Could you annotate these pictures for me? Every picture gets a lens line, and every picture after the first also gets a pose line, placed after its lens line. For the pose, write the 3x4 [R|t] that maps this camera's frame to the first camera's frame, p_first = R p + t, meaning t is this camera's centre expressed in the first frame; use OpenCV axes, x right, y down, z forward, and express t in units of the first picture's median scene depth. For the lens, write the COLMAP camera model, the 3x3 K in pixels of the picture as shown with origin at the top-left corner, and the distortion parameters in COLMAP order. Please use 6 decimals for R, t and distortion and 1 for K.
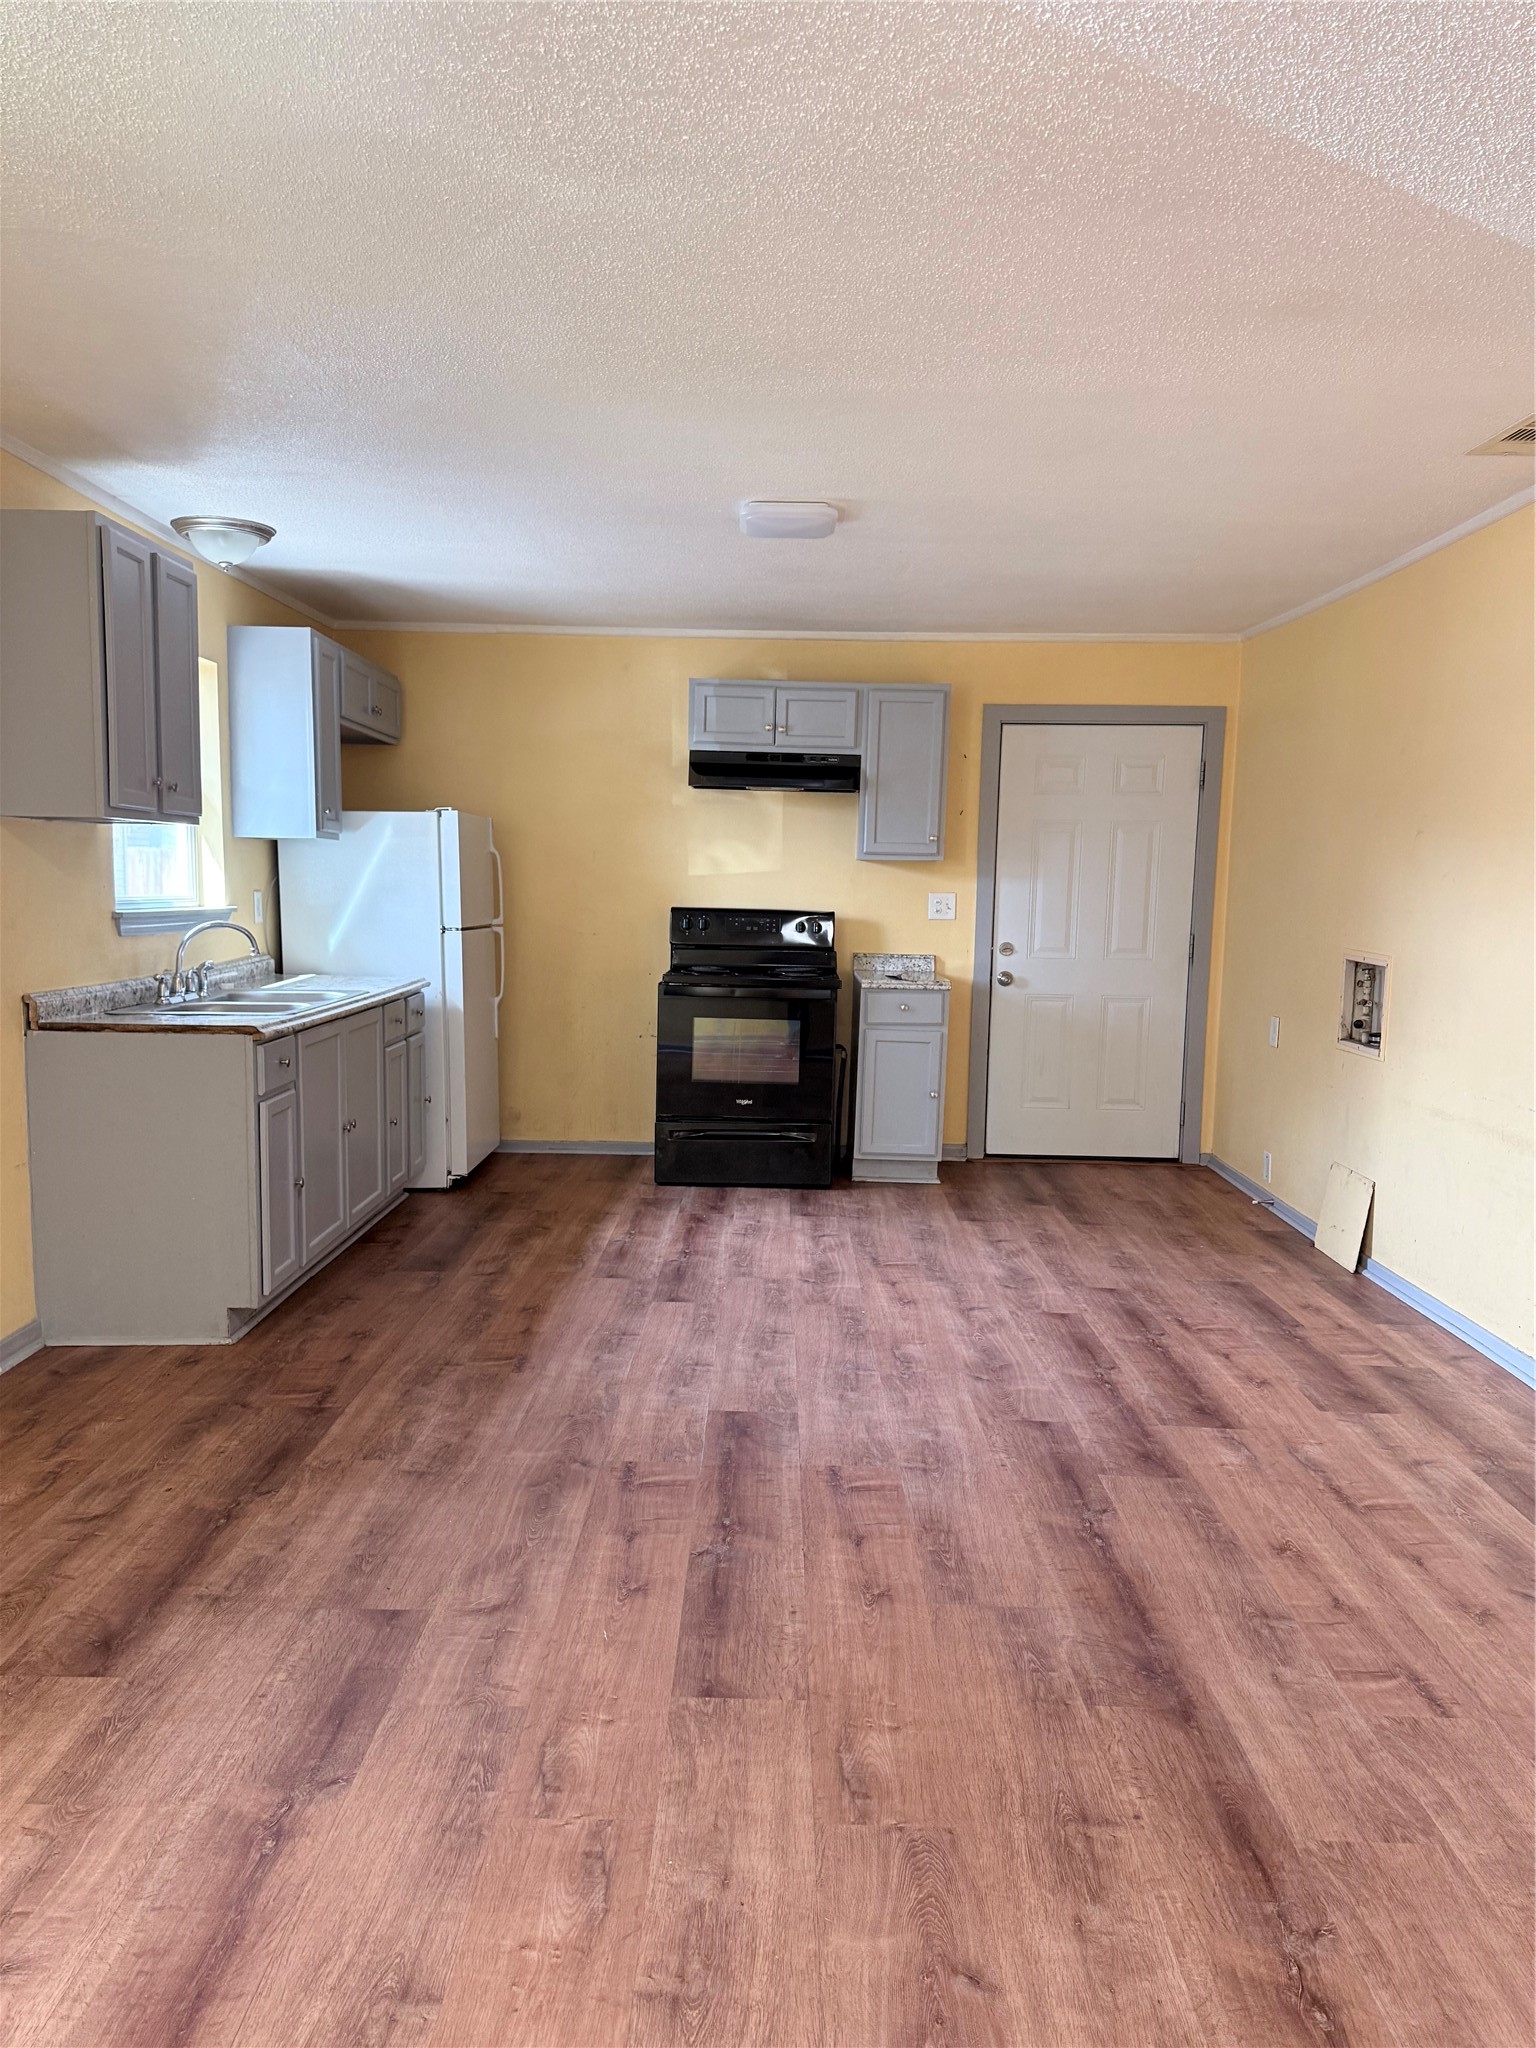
lens RADIAL K [[1446.4, 0, 768.7], [0, 1446.4, 1019.3], [0, 0, 1]] dist [0.045392, -0.051486]
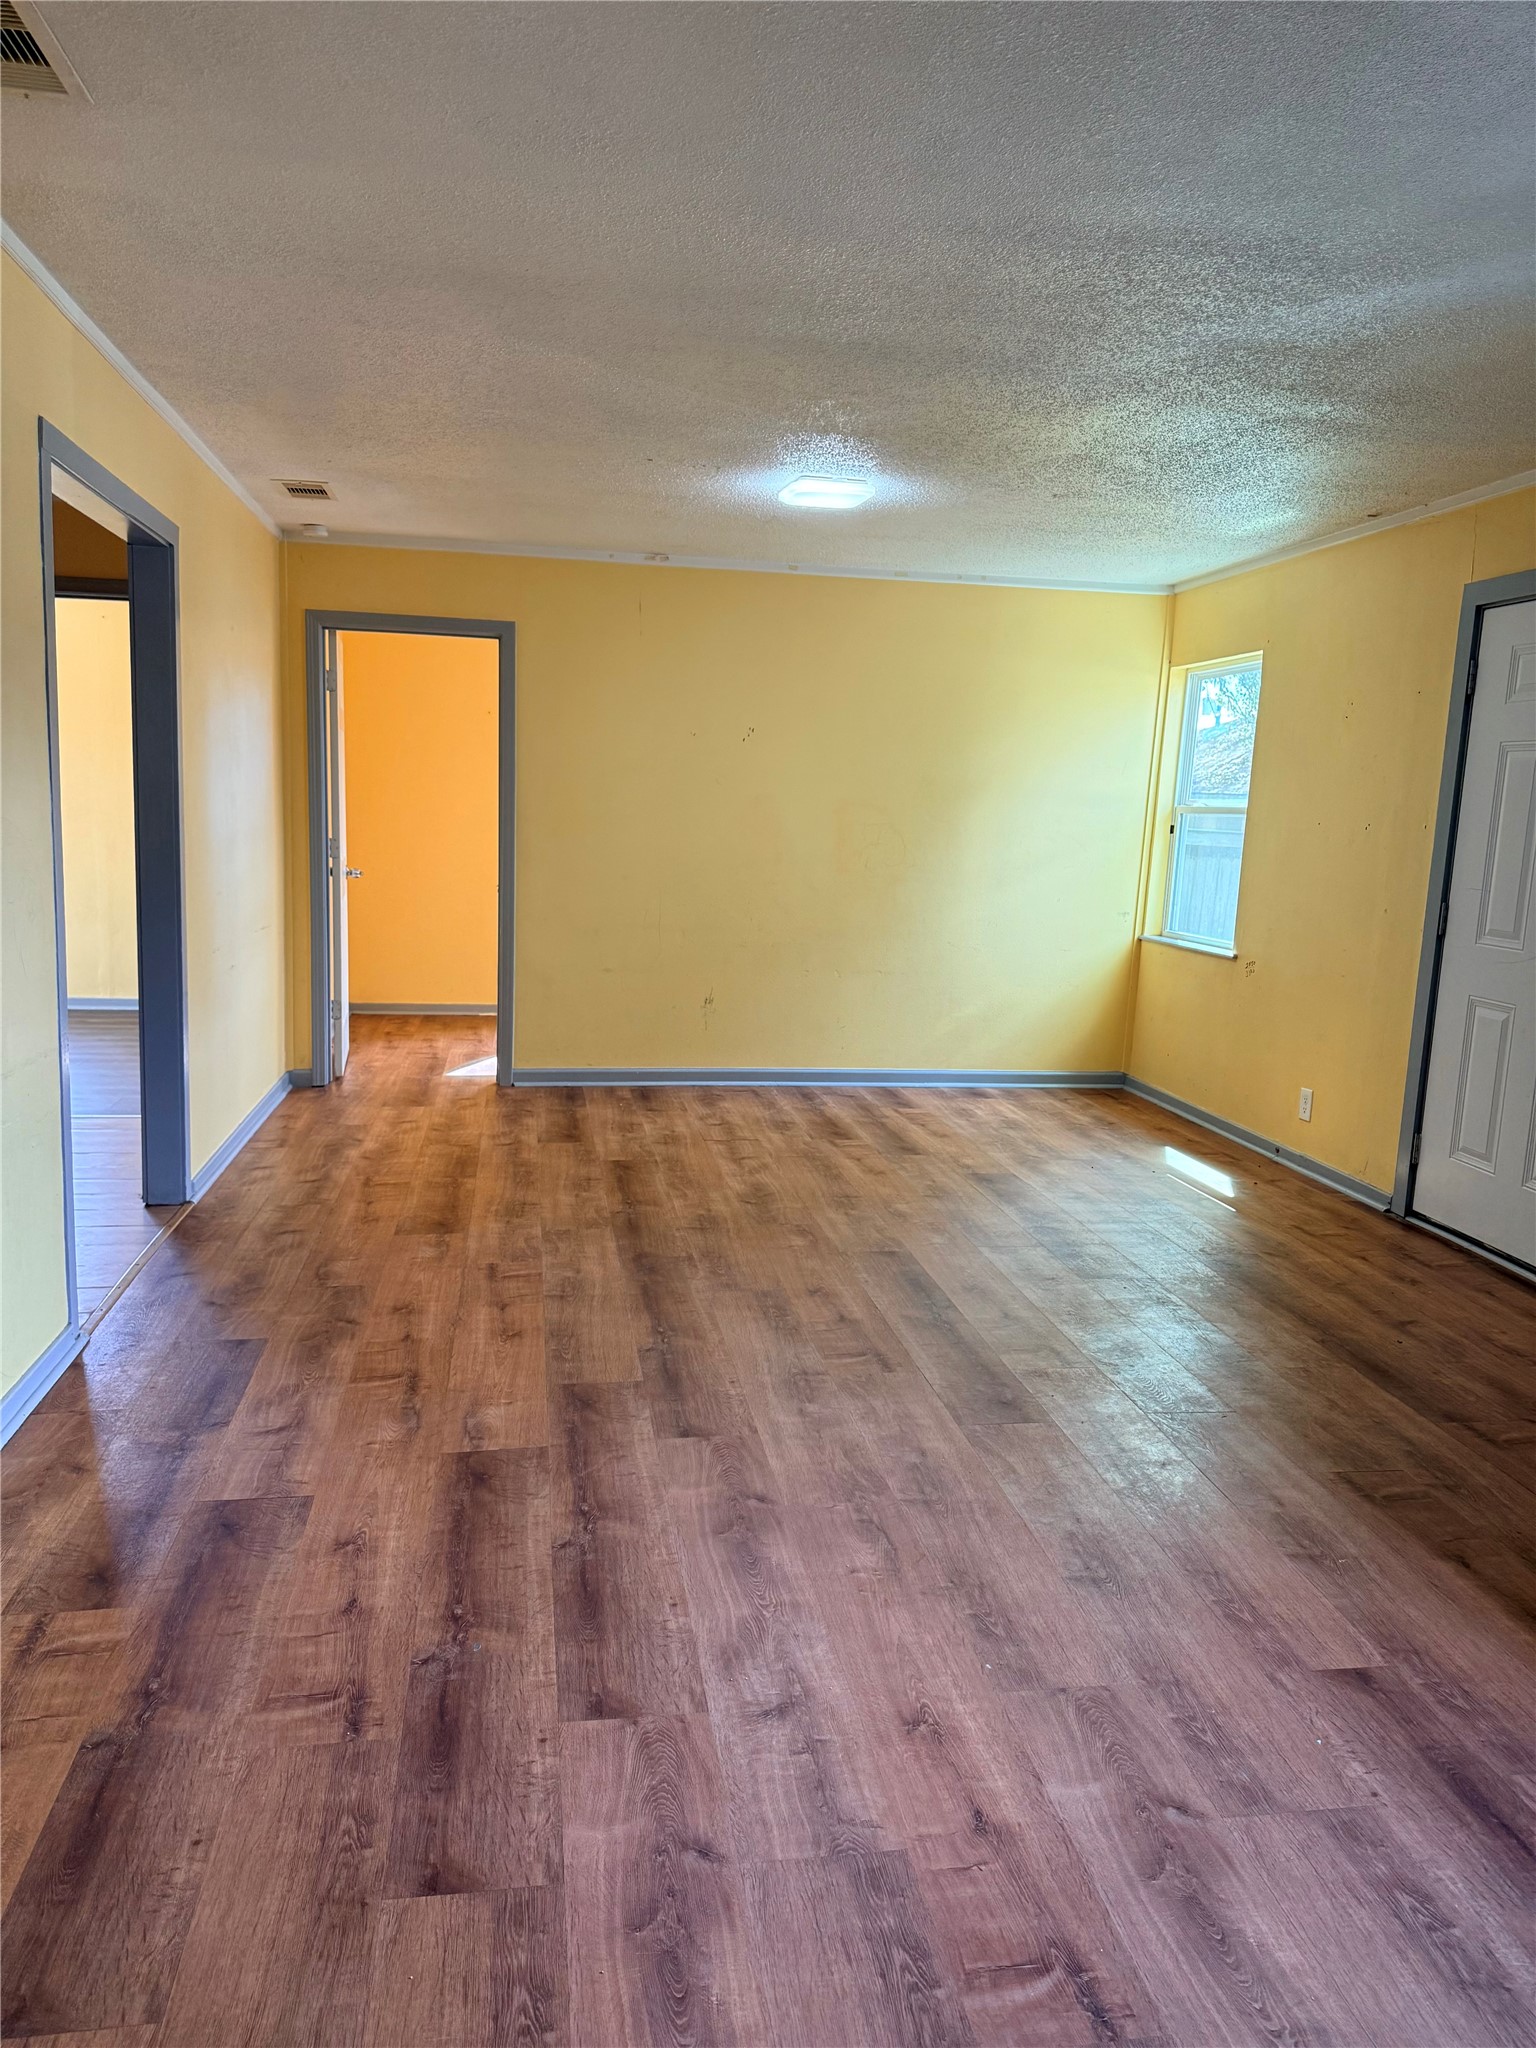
lens RADIAL K [[1446.4, 0, 765.3], [0, 1446.4, 1029.7], [0, 0, 1]] dist [0.045392, -0.051486]
pose [[-0.984245, -0.029771, -0.174288, 0.301049], [-0.073042, 0.966142, 0.247454, -0.176474], [0.161020, 0.256286, -0.953095, 1.777751]]
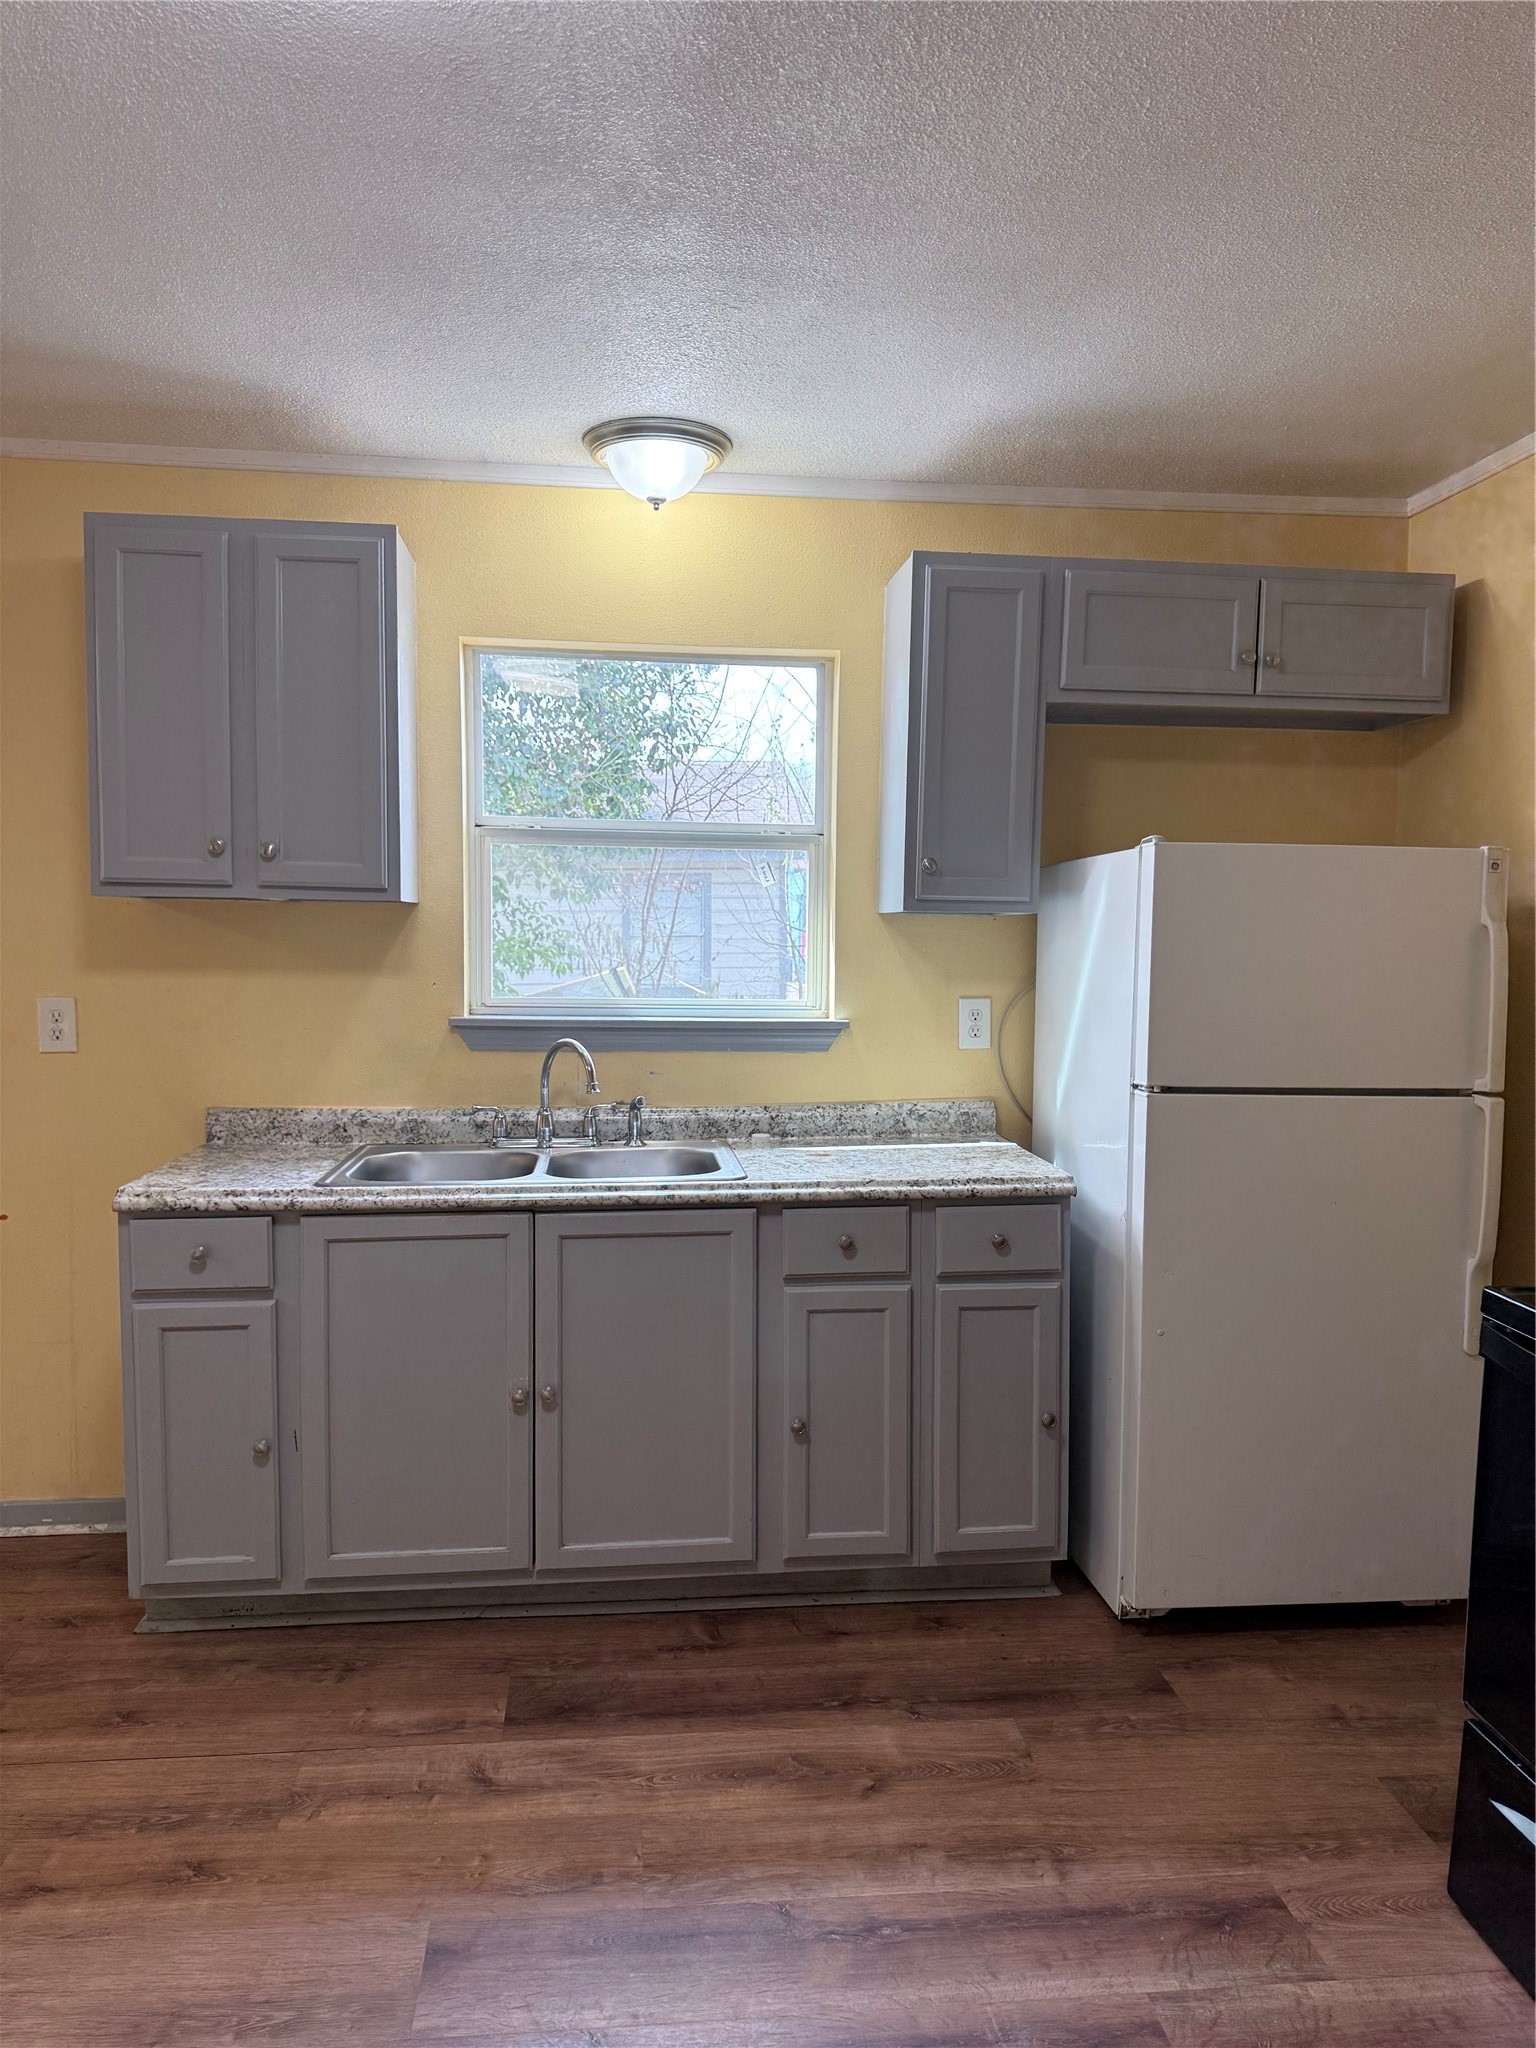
lens RADIAL K [[1446.4, 0, 768.6], [0, 1446.4, 1018.5], [0, 0, 1]] dist [0.045392, -0.051486]
pose [[0.107701, 0.047159, -0.993064, 0.404803], [-0.104293, 0.993899, 0.035888, -0.148852], [0.988698, 0.099704, 0.111963, 1.372461]]
